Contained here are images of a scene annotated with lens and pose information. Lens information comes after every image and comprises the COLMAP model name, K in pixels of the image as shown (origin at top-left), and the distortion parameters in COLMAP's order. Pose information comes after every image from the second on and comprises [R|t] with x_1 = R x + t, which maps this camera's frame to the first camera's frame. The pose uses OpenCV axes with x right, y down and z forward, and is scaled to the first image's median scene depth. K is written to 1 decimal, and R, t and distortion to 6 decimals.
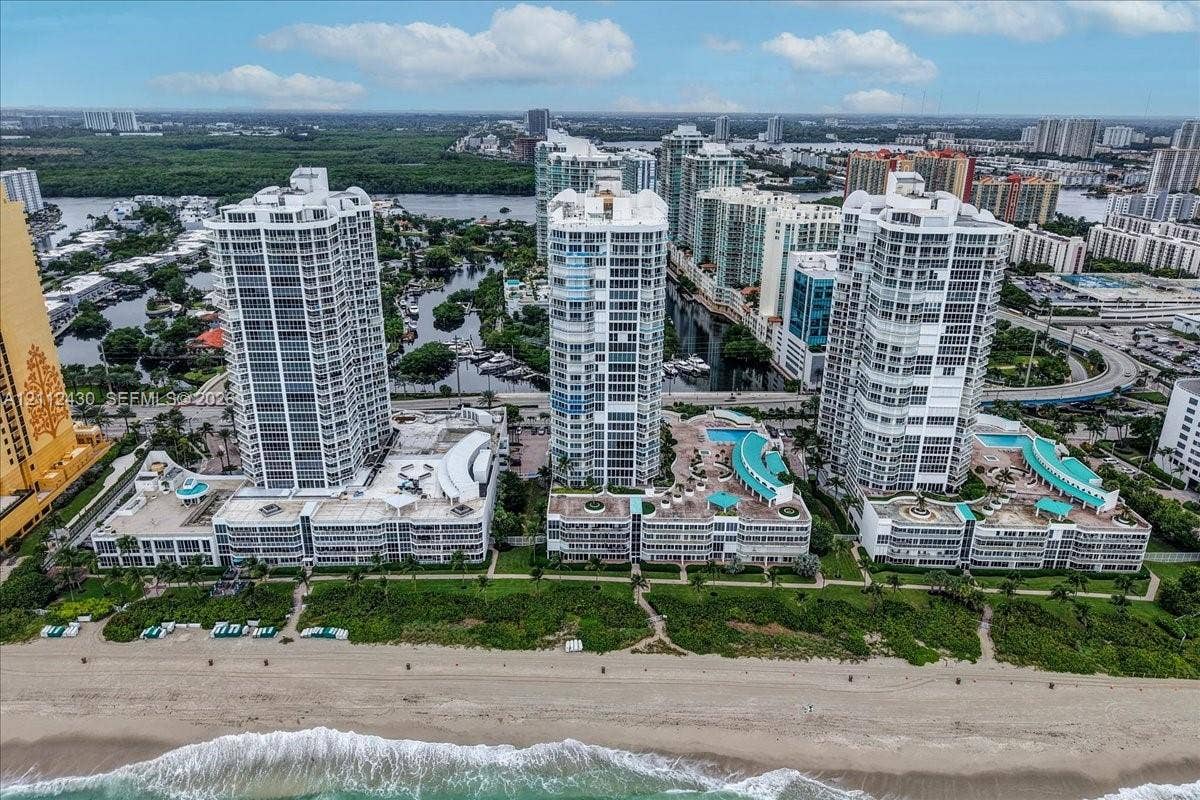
lens RADIAL K [[866.9, 0, 575.4], [0, 866.9, 400.3], [0, 0, 1]] dist [-0.002561, 0.003780]
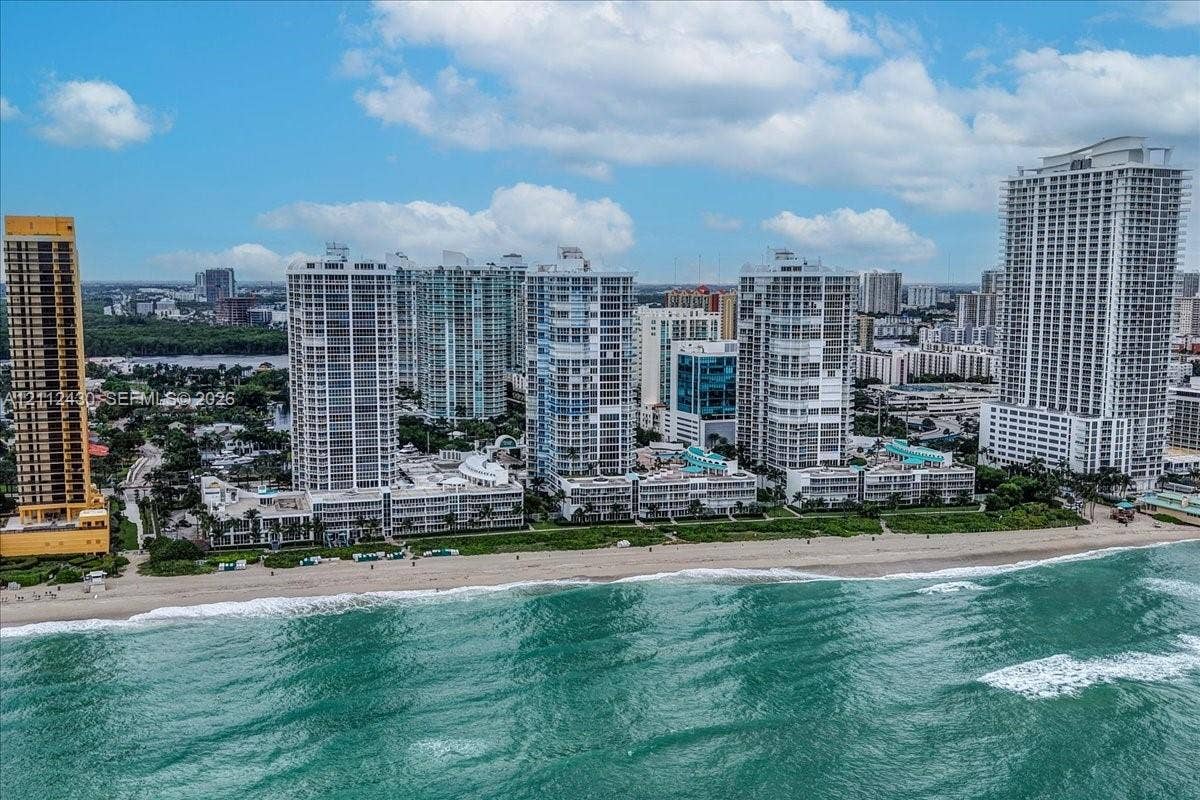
lens RADIAL K [[1333.9, 0, 600.0], [0, 1333.9, 400.0], [0, 0, 1]] dist [0.111667, -0.019178]
pose [[0.954652, -0.029785, 0.296229, -0.567893], [0.100632, 0.968704, -0.226905, 0.458170], [-0.280200, 0.246425, 0.927773, -0.894371]]
